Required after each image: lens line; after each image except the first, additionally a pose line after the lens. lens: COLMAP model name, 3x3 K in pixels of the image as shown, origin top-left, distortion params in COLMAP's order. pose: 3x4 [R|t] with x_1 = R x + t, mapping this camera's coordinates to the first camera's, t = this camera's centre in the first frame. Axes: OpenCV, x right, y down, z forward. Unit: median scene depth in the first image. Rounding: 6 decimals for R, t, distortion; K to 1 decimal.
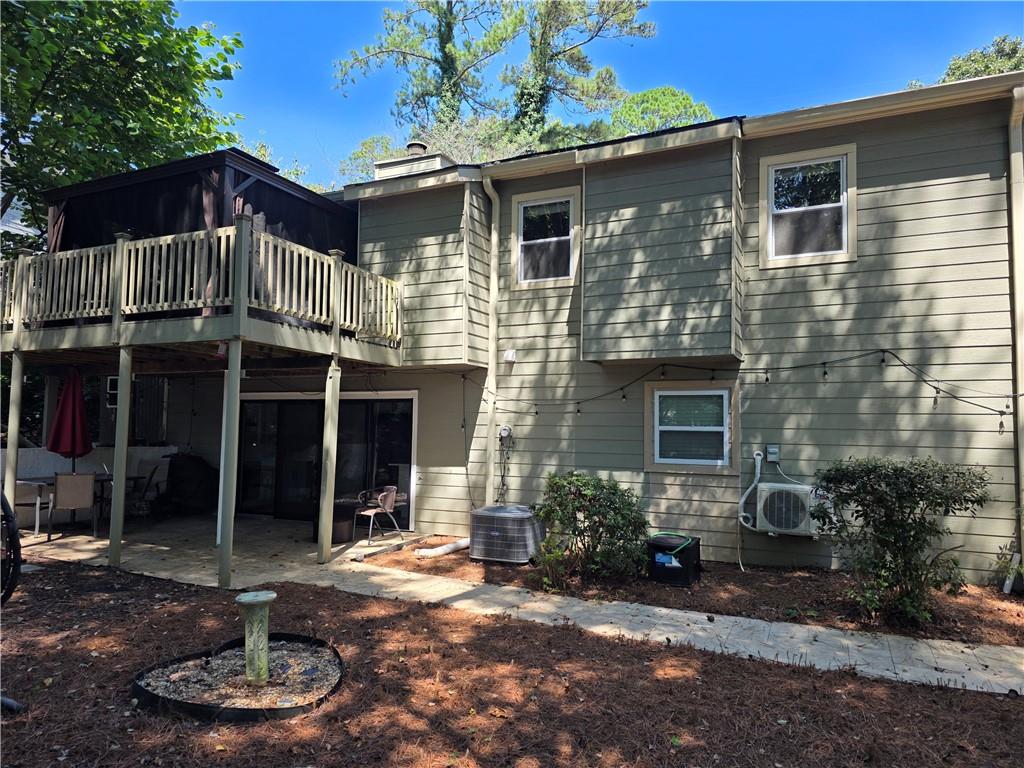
lens RADIAL K [[694.4, 0, 512.0], [0, 694.4, 384.0], [0, 0, 1]] dist [0.081630, 0.000517]
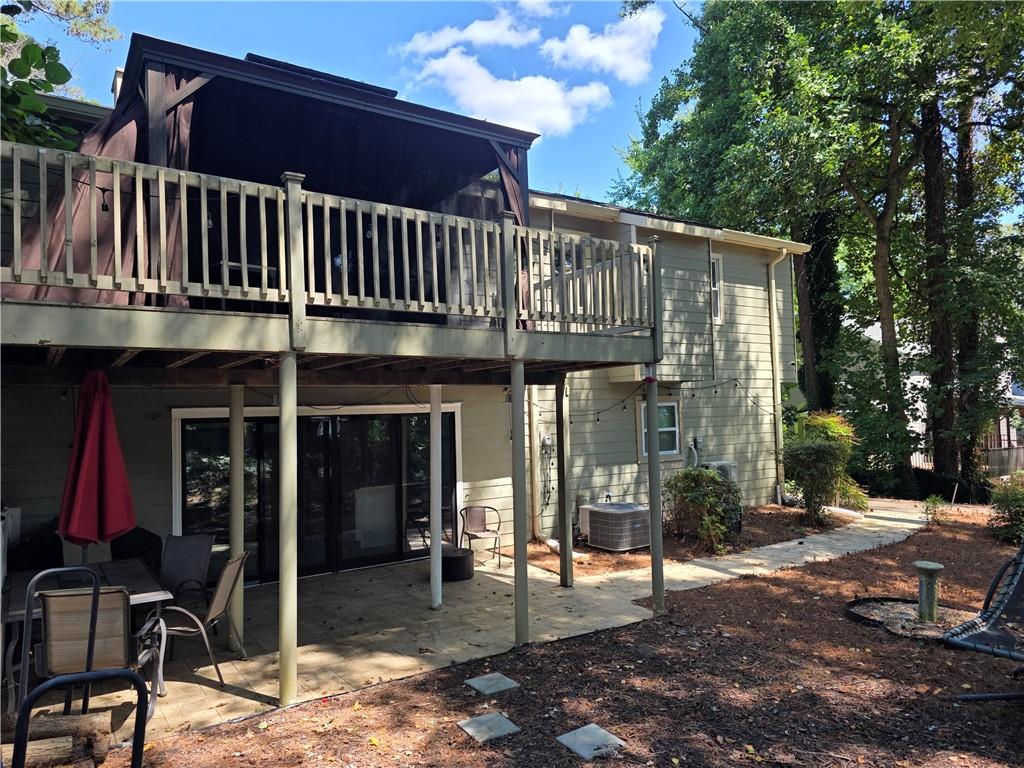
lens RADIAL K [[694.4, 0, 512.0], [0, 694.4, 384.0], [0, 0, 1]] dist [0.081630, 0.000517]
pose [[0.516877, 0.009801, 0.856004, -1.035615], [-0.013042, 0.999909, -0.003574, -0.017975], [-0.855960, -0.009317, 0.516958, 0.500424]]
